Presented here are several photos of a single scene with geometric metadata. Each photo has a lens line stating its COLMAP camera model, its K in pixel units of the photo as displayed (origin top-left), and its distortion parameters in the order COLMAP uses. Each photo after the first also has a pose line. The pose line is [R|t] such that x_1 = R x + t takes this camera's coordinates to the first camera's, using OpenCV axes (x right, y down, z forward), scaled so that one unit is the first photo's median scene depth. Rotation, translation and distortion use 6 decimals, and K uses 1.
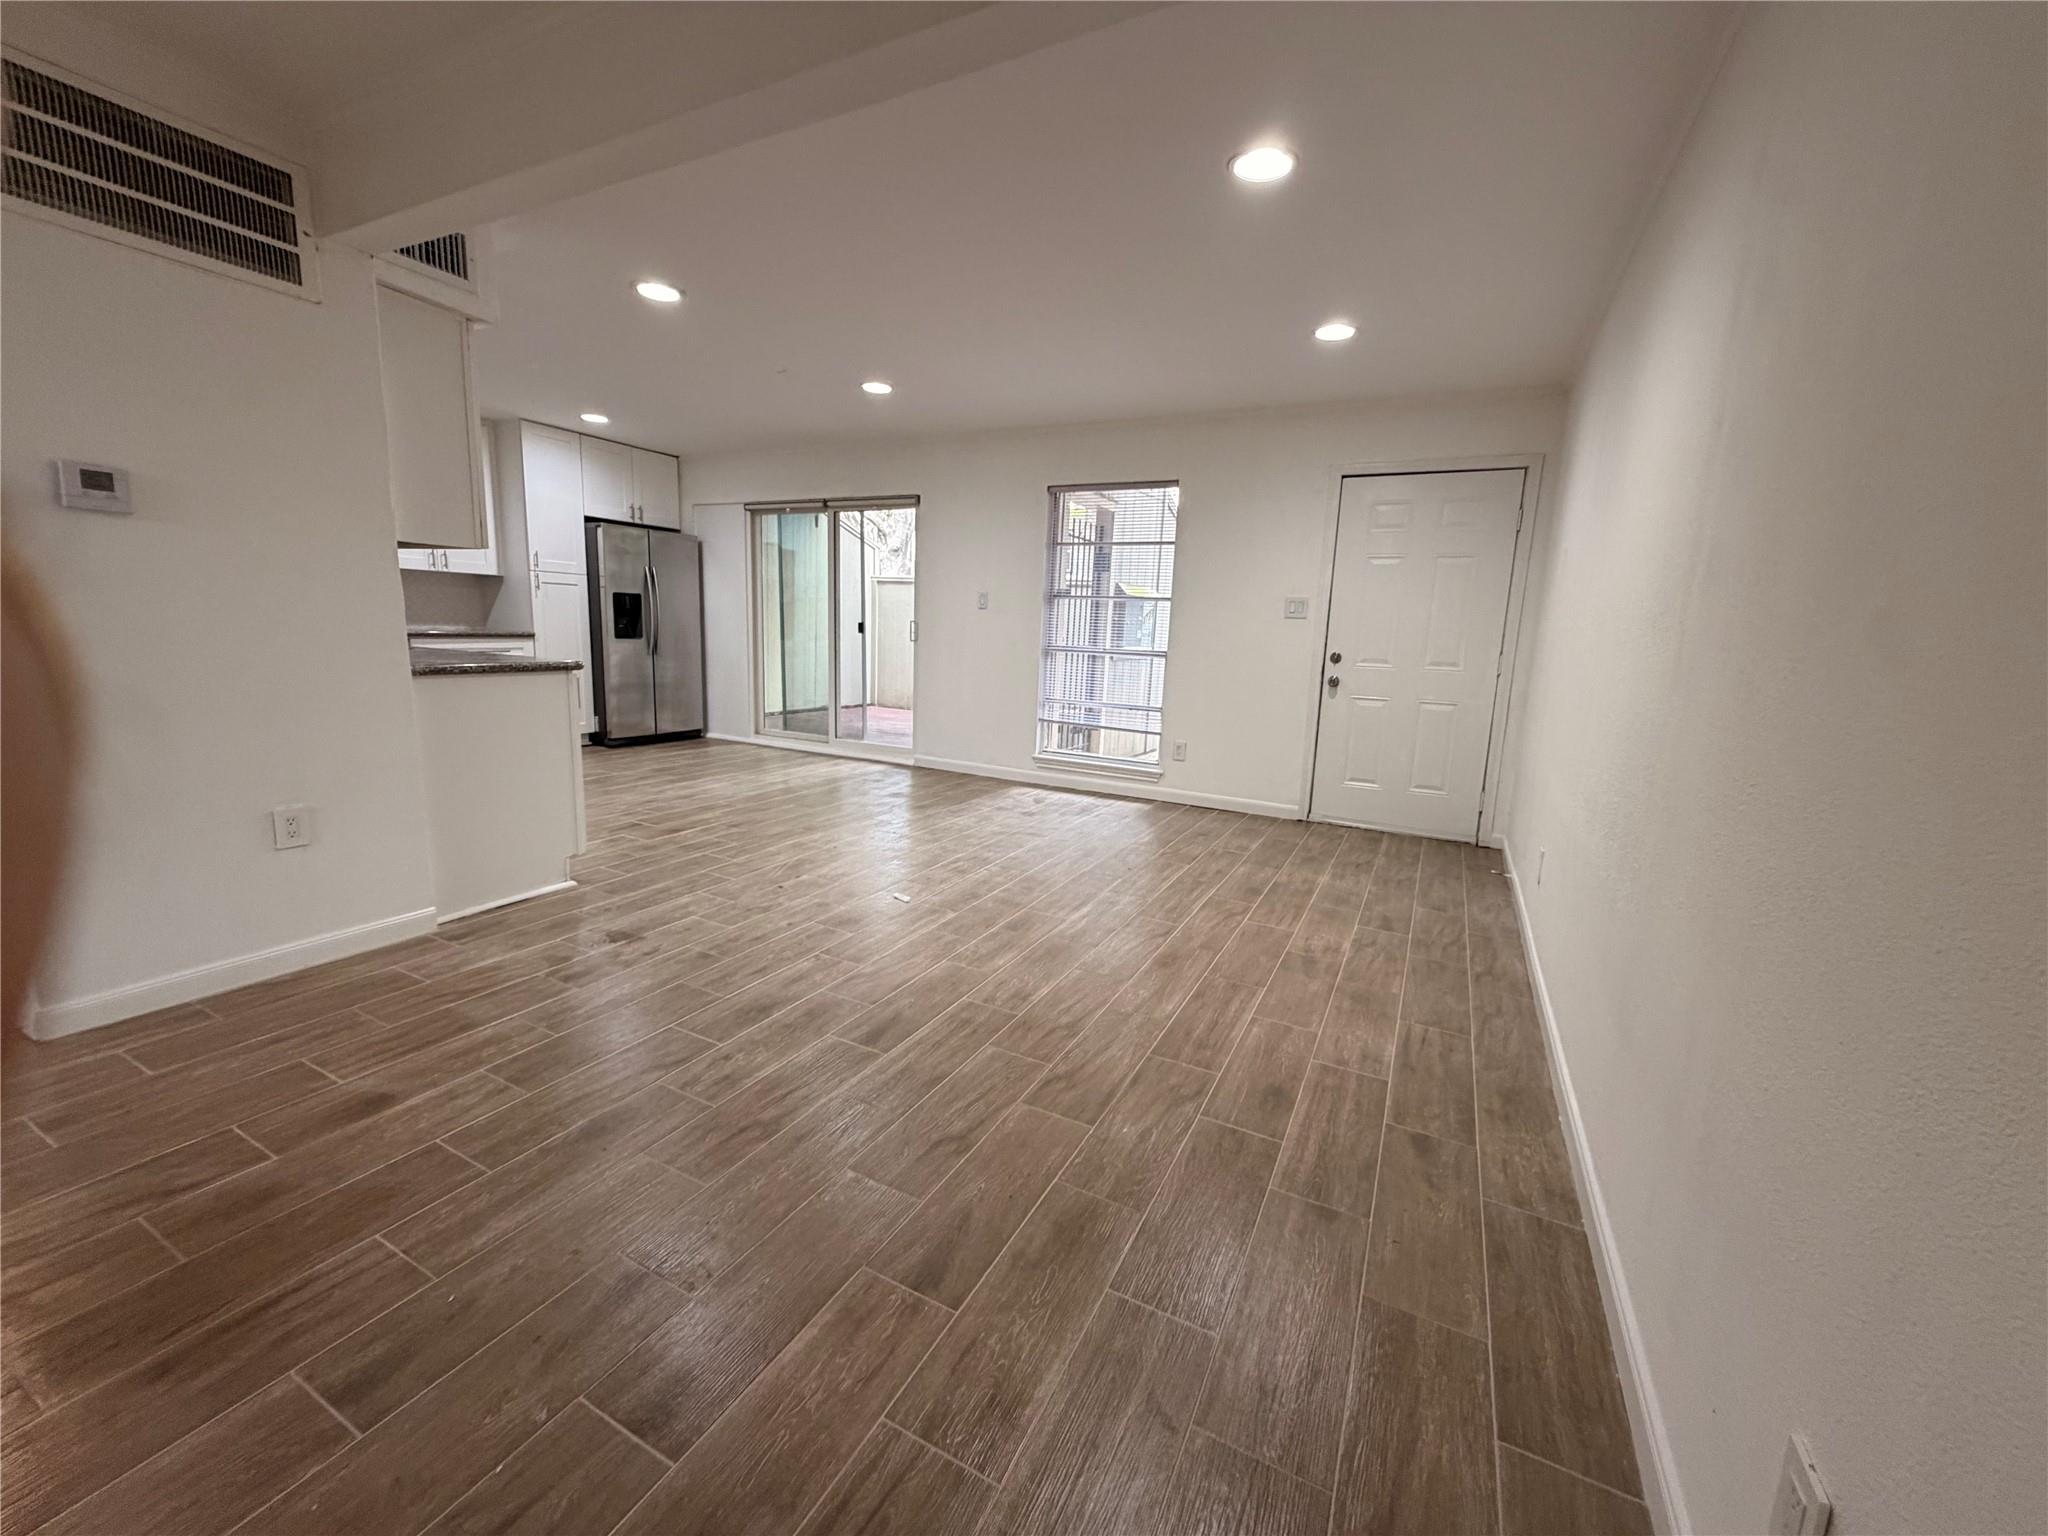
lens RADIAL K [[813.9, 0, 1016.4], [0, 813.9, 771.3], [0, 0, 1]] dist [0.000753, 0.000015]
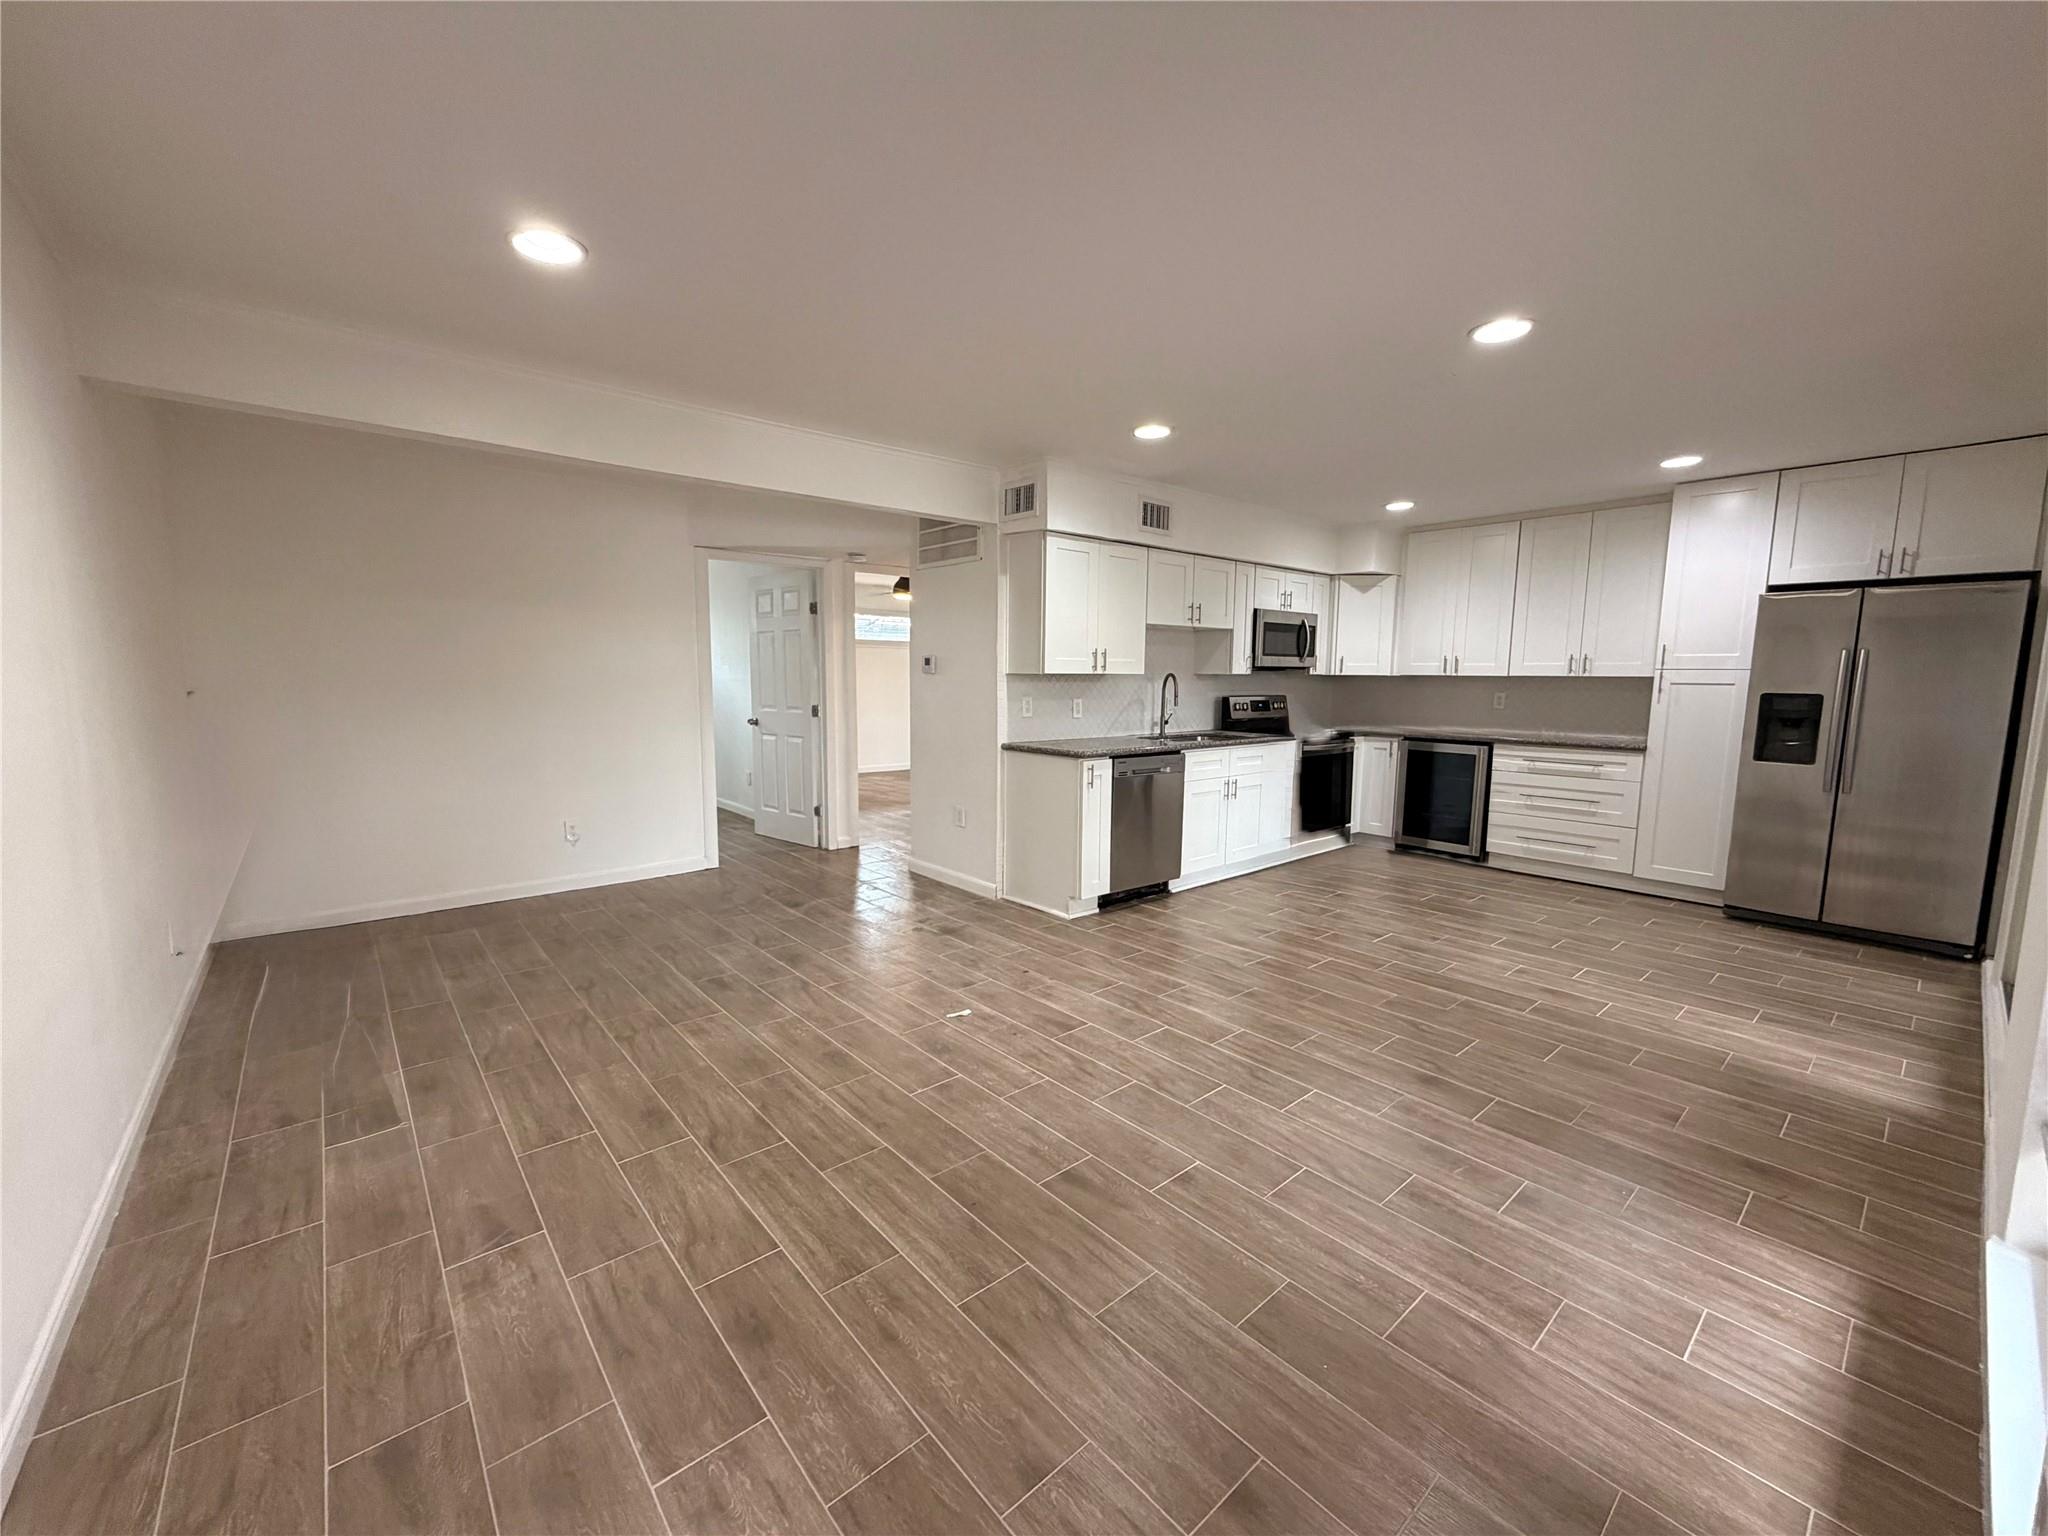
lens RADIAL K [[813.2, 0, 1017.1], [0, 813.2, 771.6], [0, 0, 1]] dist [-0.000320, -0.000272]
pose [[-0.369838, 0.064486, -0.926856, 0.848640], [-0.189847, 0.971295, 0.143331, -0.325559], [0.909493, 0.228970, -0.346979, 1.640140]]
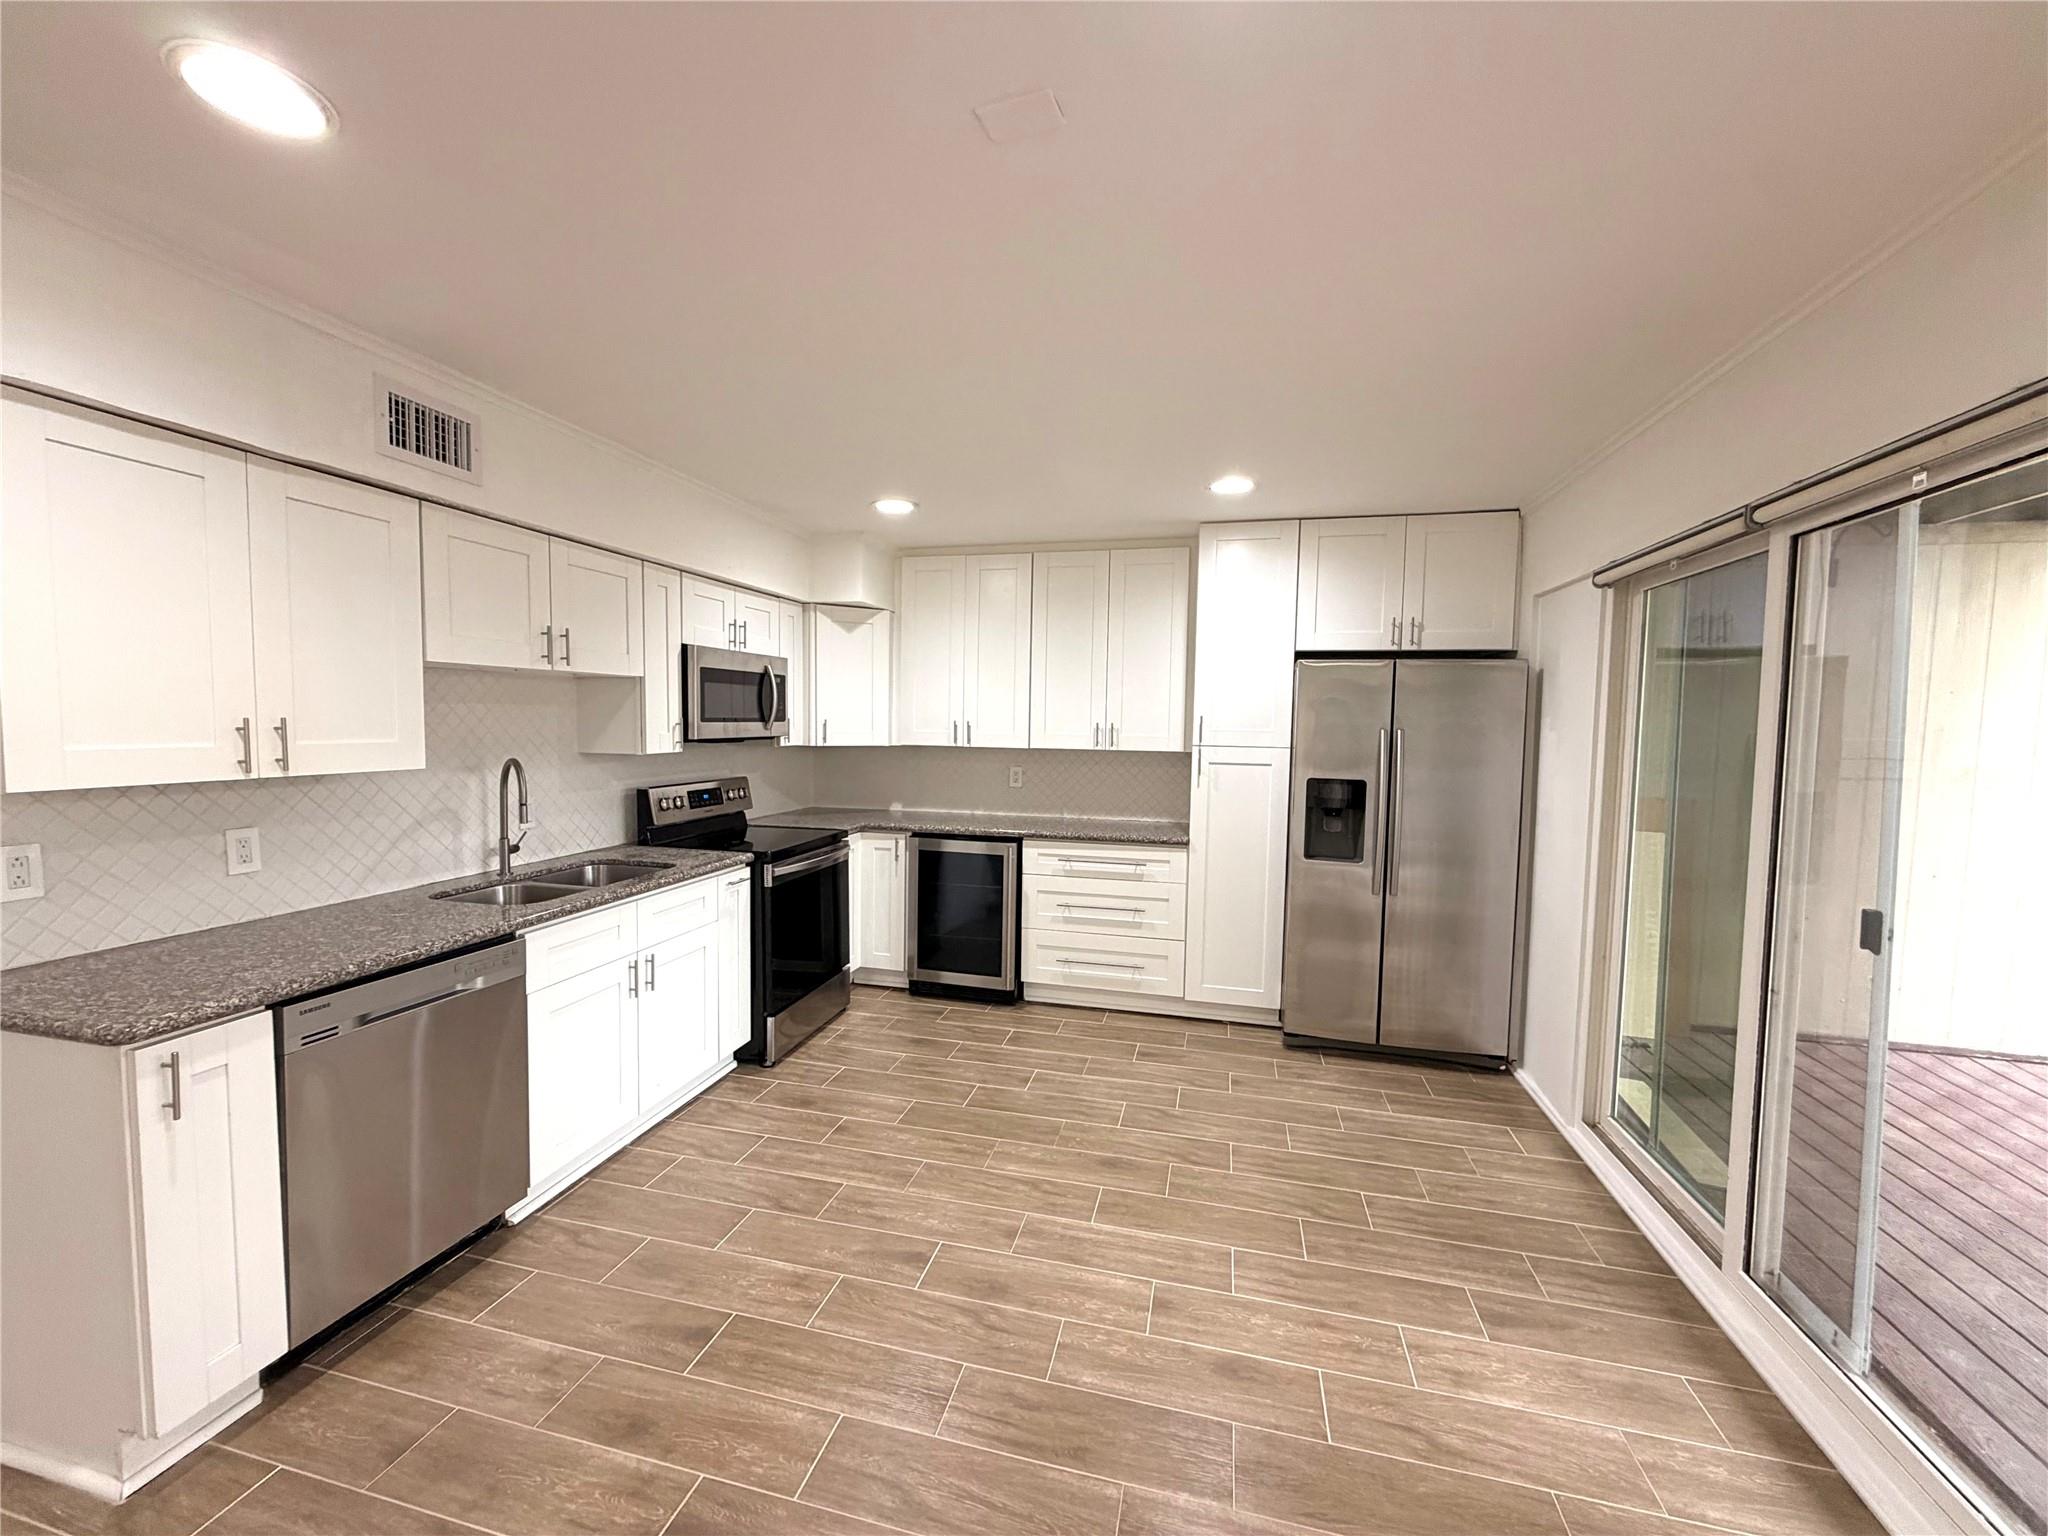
lens RADIAL K [[813.2, 0, 1017.1], [0, 813.2, 771.6], [0, 0, 1]] dist [-0.000320, -0.000272]
pose [[0.232097, 0.022515, -0.972432, 0.007065], [-0.179220, 0.983606, -0.020002, -0.422377], [0.956039, 0.178922, 0.232327, 1.611959]]
